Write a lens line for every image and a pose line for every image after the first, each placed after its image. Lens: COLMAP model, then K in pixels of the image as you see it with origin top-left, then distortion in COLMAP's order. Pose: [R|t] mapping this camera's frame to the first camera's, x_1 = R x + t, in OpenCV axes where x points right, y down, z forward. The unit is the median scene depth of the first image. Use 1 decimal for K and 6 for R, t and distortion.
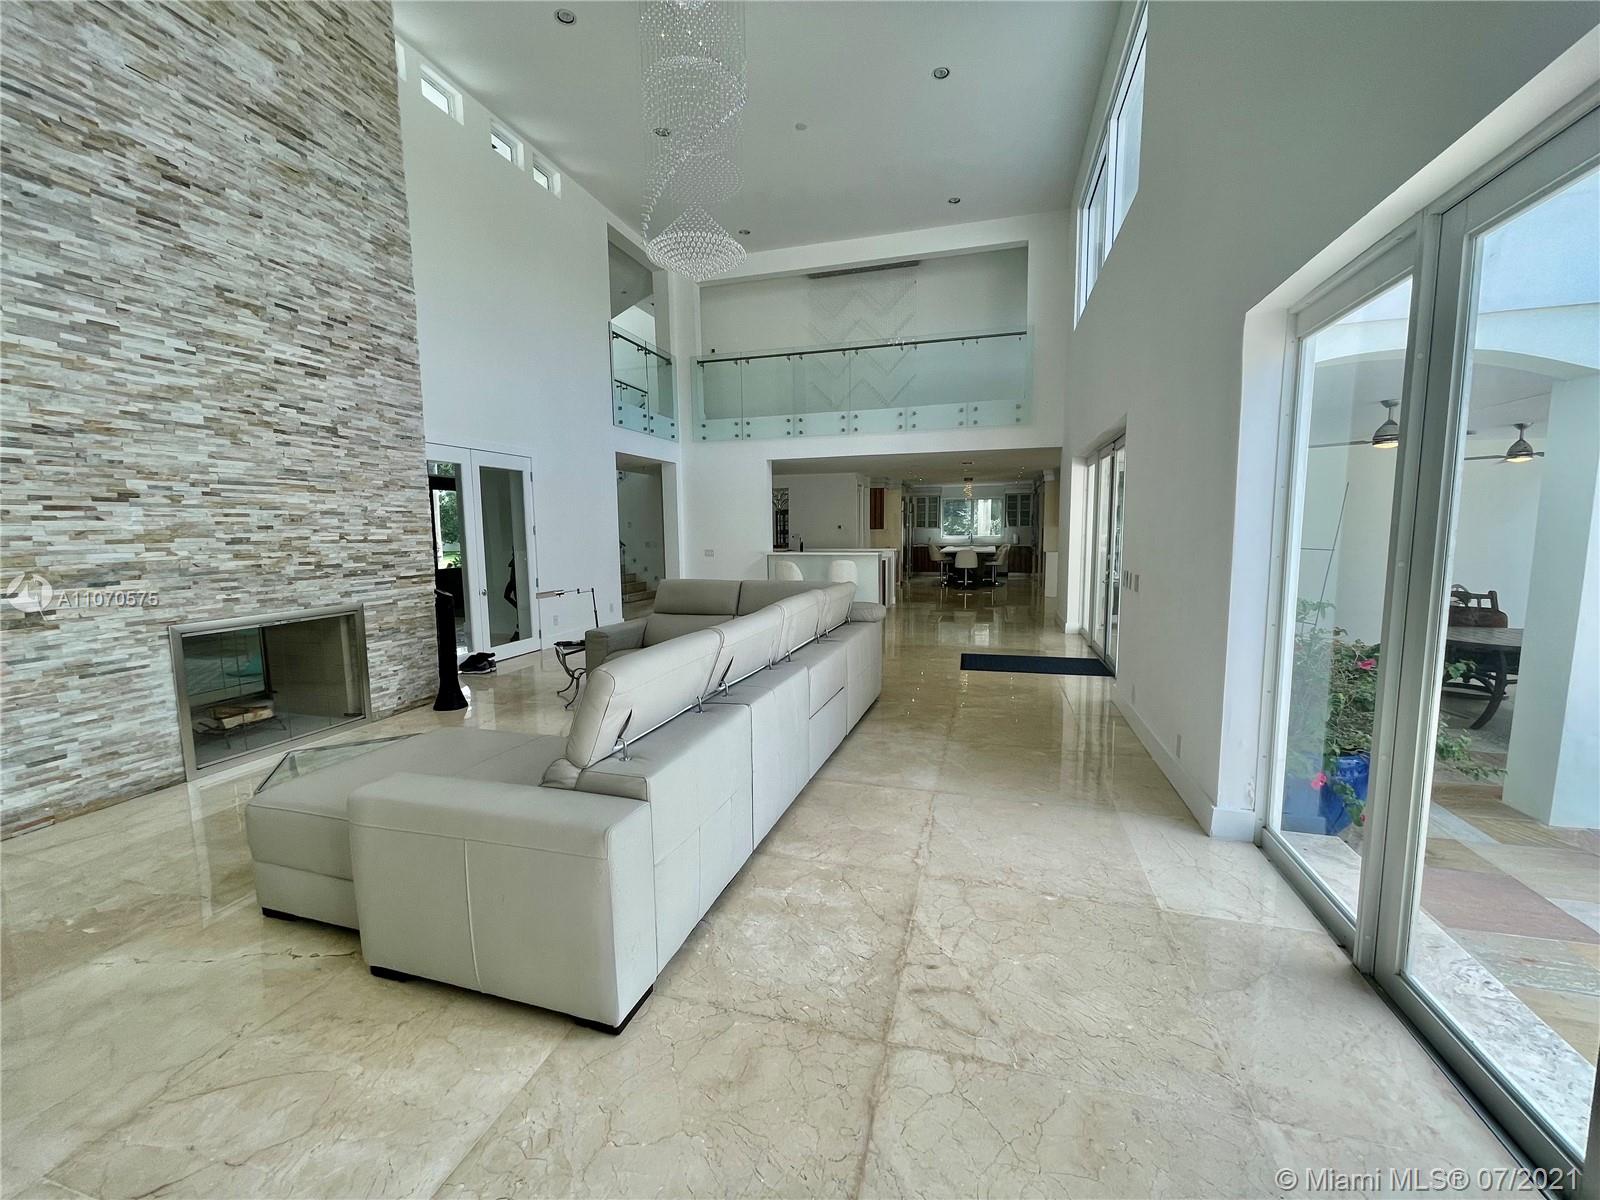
lens RADIAL K [[642.1, 0, 797.9], [0, 642.1, 598.0], [0, 0, 1]] dist [-0.001927, -0.000327]
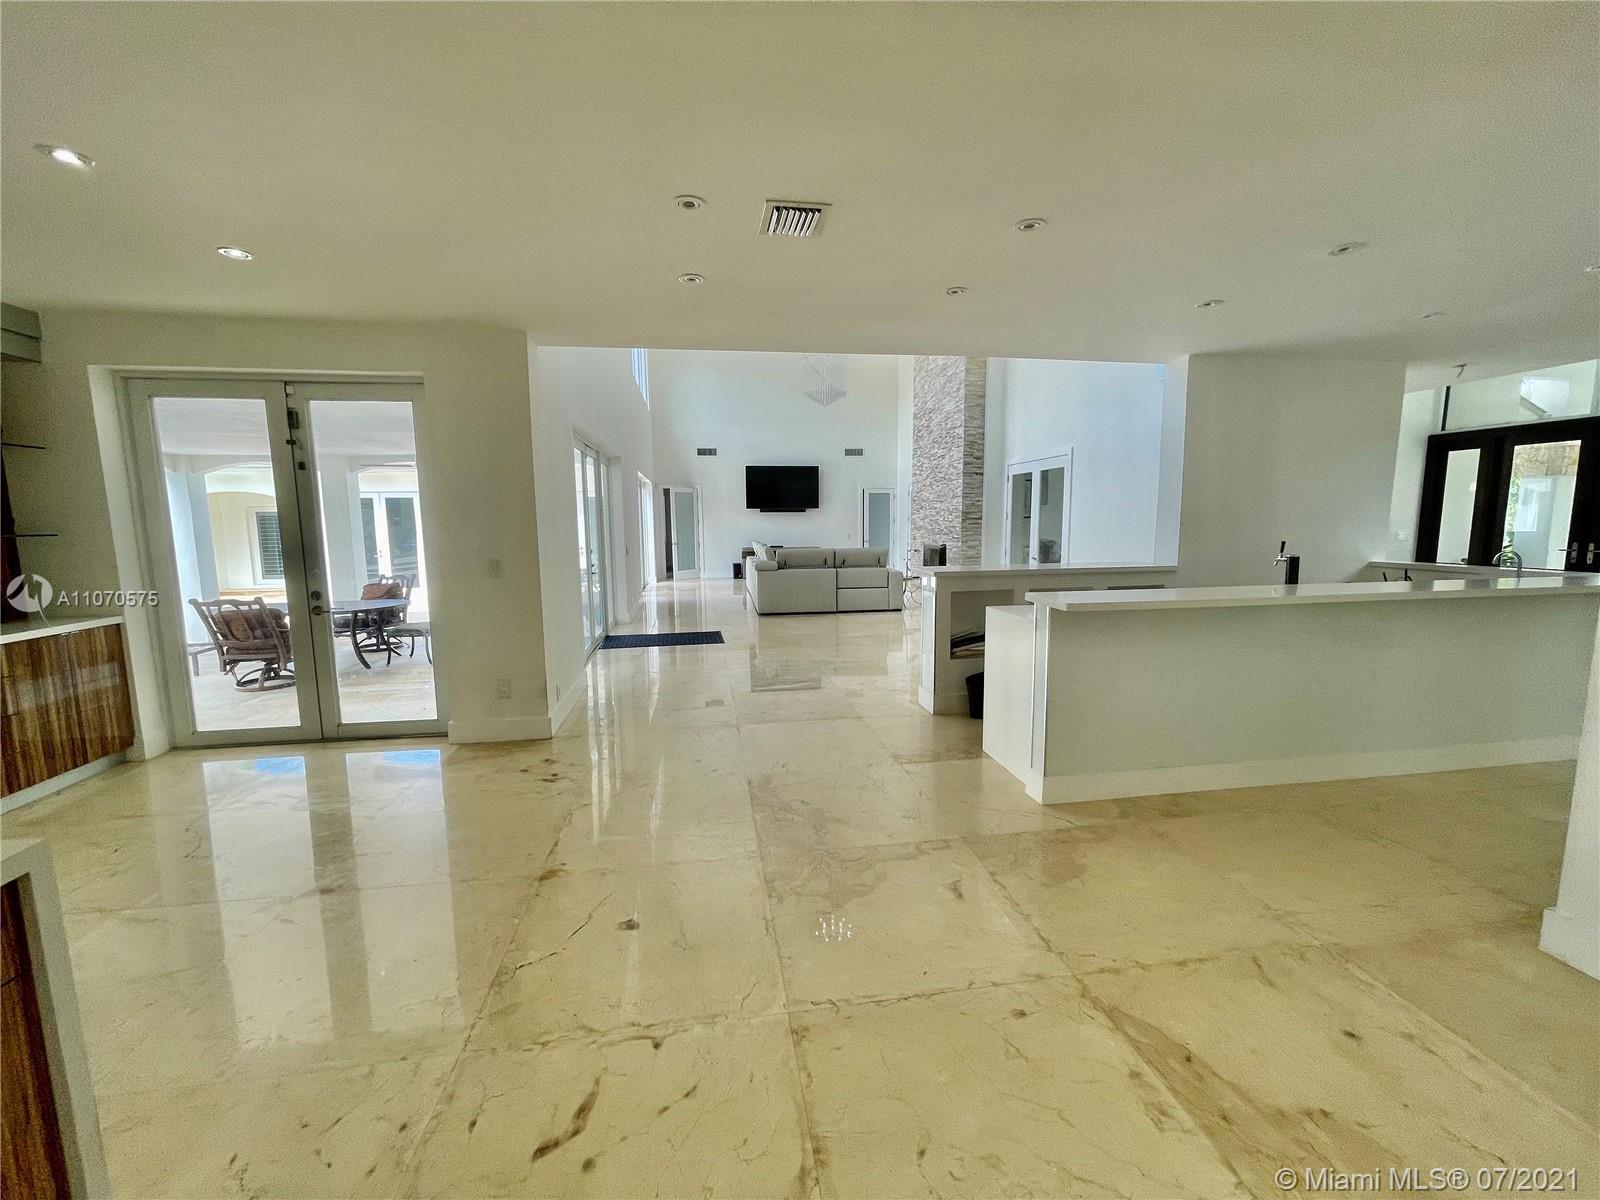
lens RADIAL K [[642.1, 0, 797.9], [0, 642.1, 598.0], [0, 0, 1]] dist [-0.001927, -0.000327]
pose [[-0.904487, 0.072394, -0.420313, 0.383975], [-0.024714, 0.974937, 0.221104, -0.143146], [0.425785, 0.210373, -0.880028, 1.291621]]
